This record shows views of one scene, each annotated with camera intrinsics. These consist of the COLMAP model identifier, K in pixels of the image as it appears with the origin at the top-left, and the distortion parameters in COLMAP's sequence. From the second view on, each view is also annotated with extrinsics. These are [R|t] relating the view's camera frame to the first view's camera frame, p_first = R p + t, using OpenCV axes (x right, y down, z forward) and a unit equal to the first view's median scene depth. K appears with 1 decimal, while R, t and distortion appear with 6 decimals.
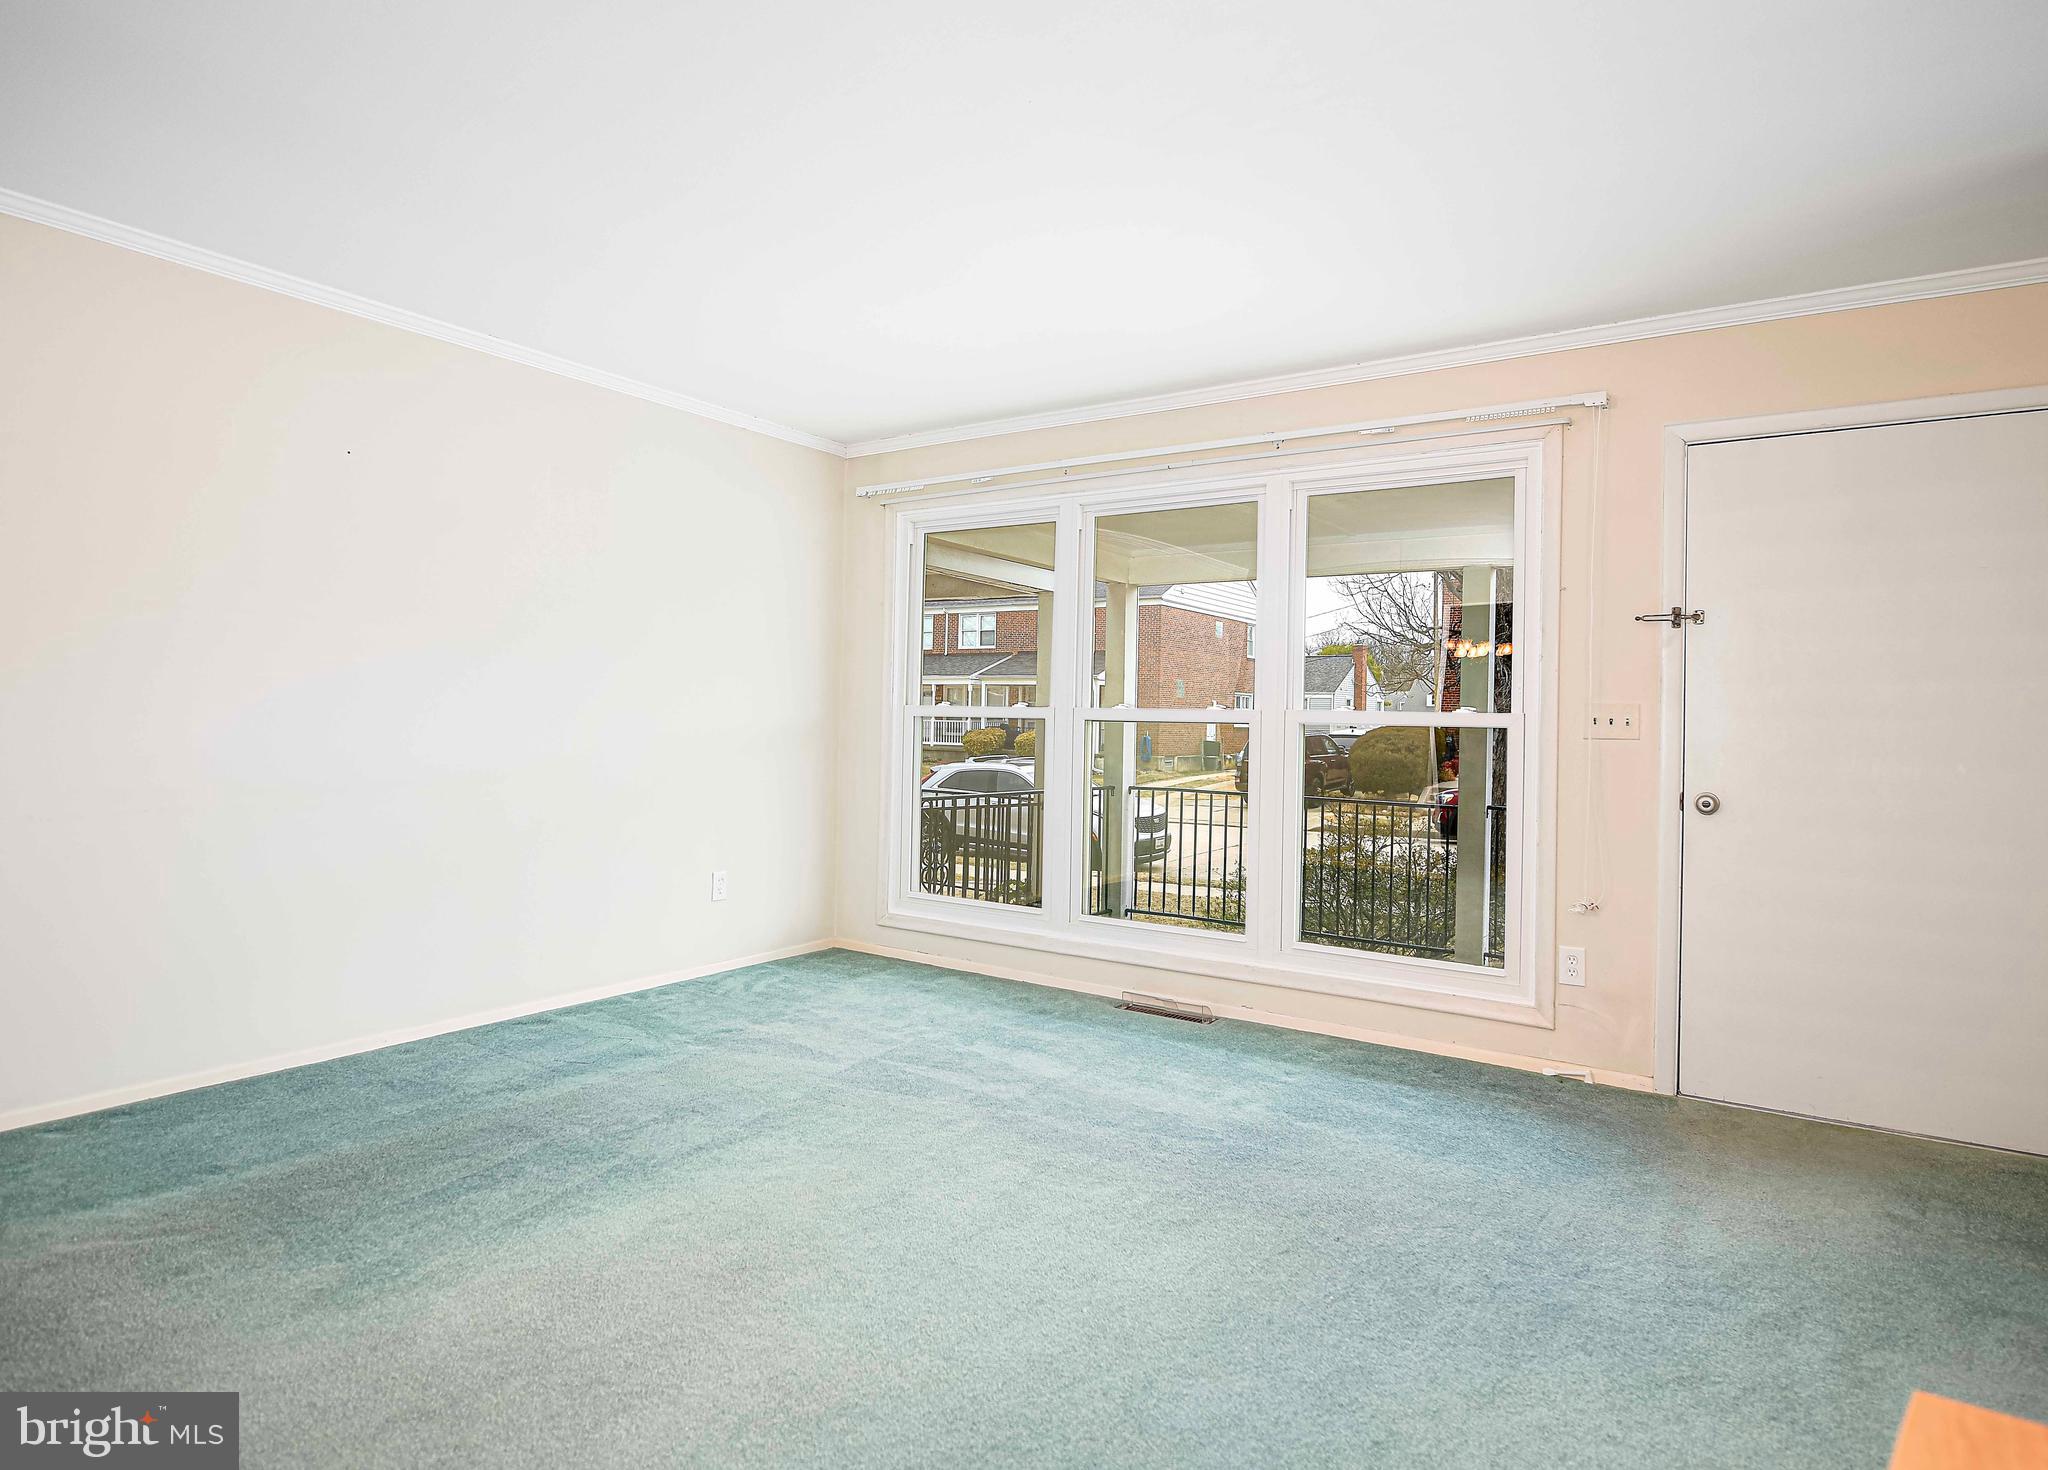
lens RADIAL K [[1135.8, 0, 1024.3], [0, 1135.8, 726.1], [0, 0, 1]] dist [-0.006456, -0.000945]
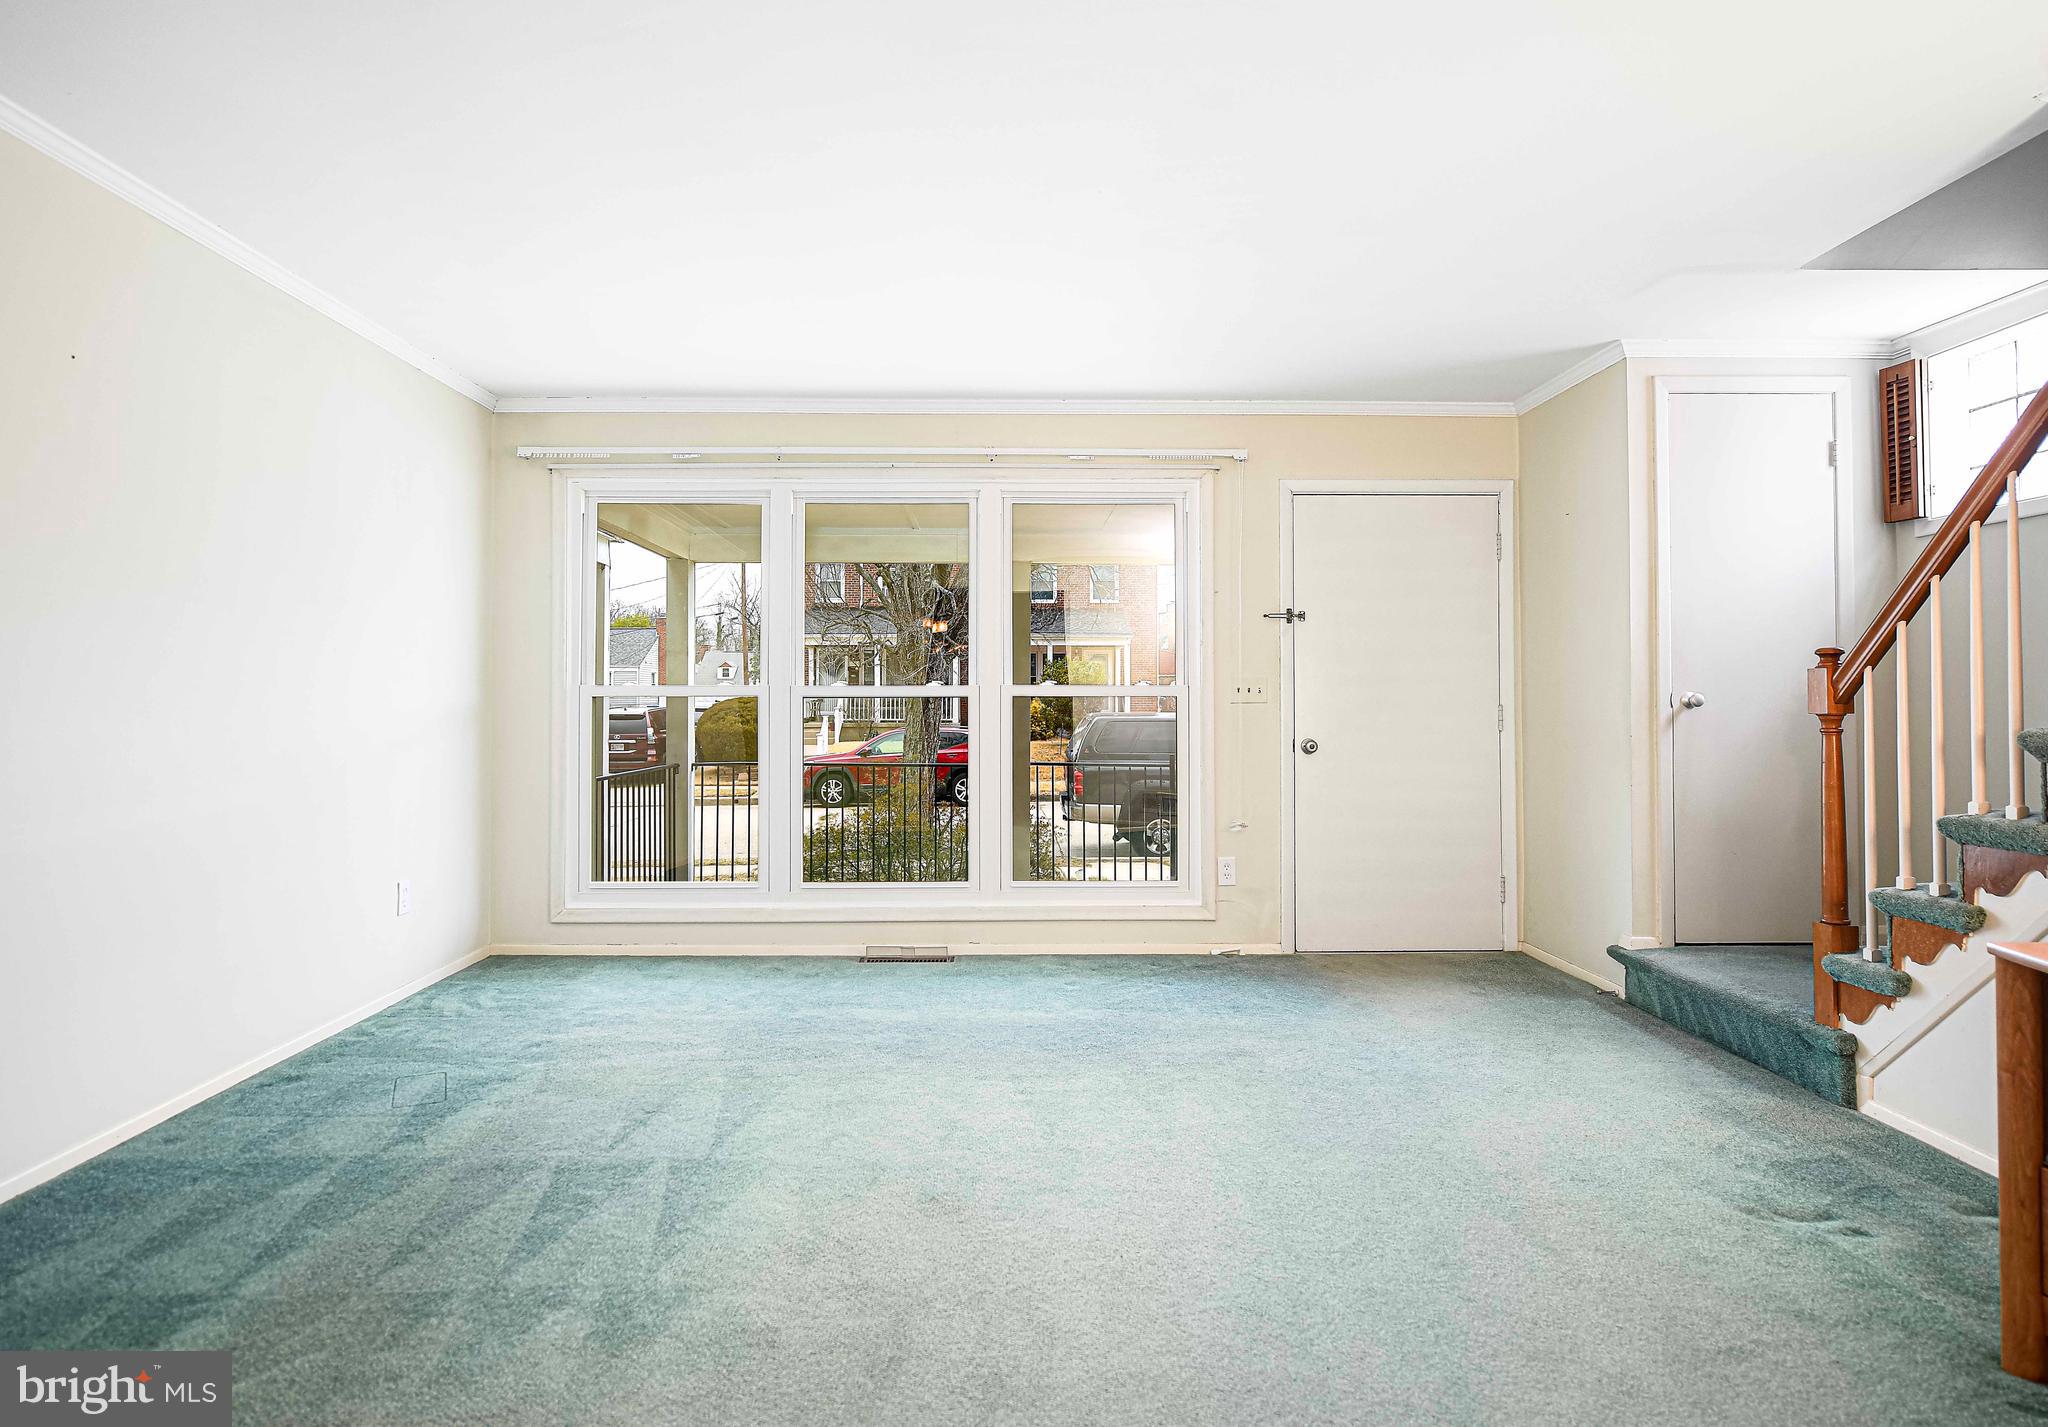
lens RADIAL K [[1141.4, 0, 1024.0], [0, 1141.4, 702.9], [0, 0, 1]] dist [-0.005577, 0.000203]
pose [[0.817690, -0.022523, 0.575218, -0.511760], [0.020805, 0.999738, 0.009570, -0.007687], [-0.575282, 0.004142, 0.817944, 0.025856]]
